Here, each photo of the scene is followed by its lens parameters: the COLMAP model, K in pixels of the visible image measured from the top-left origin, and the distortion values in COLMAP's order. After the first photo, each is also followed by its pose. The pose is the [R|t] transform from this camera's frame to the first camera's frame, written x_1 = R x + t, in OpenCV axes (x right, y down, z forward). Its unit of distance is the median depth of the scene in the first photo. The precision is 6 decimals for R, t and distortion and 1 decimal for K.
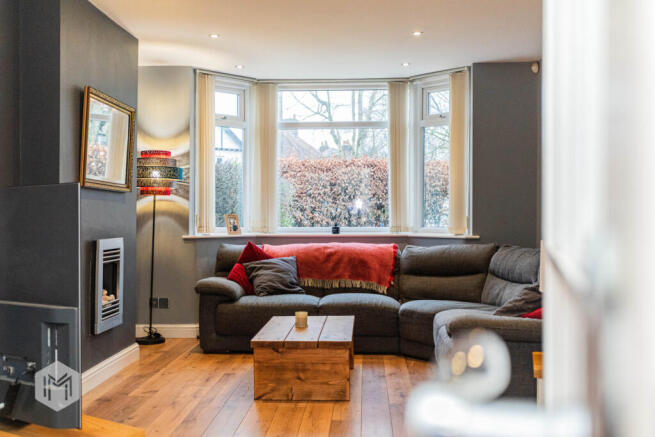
lens RADIAL K [[751.1, 0, 327.6], [0, 751.1, 218.2], [0, 0, 1]] dist [0.011433, 0.000000]
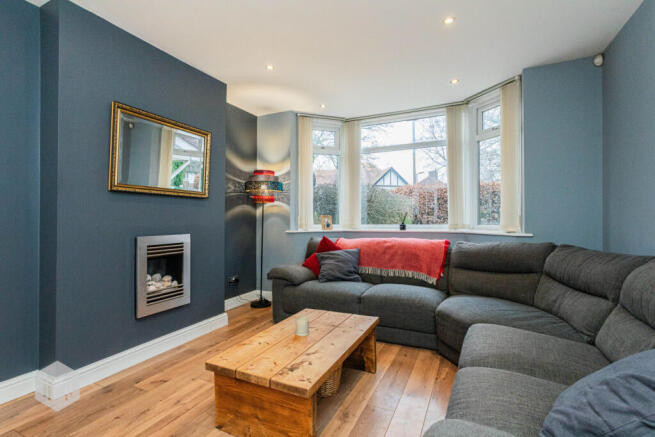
lens RADIAL K [[314.9, 0, 326.4], [0, 314.9, 216.5], [0, 0, 1]] dist [-0.003483, 0.001744]
pose [[0.919436, -0.007289, -0.393172, 0.112643], [0.003990, 0.999950, -0.009208, 0.002367], [0.393219, 0.006898, 0.919419, 0.496462]]
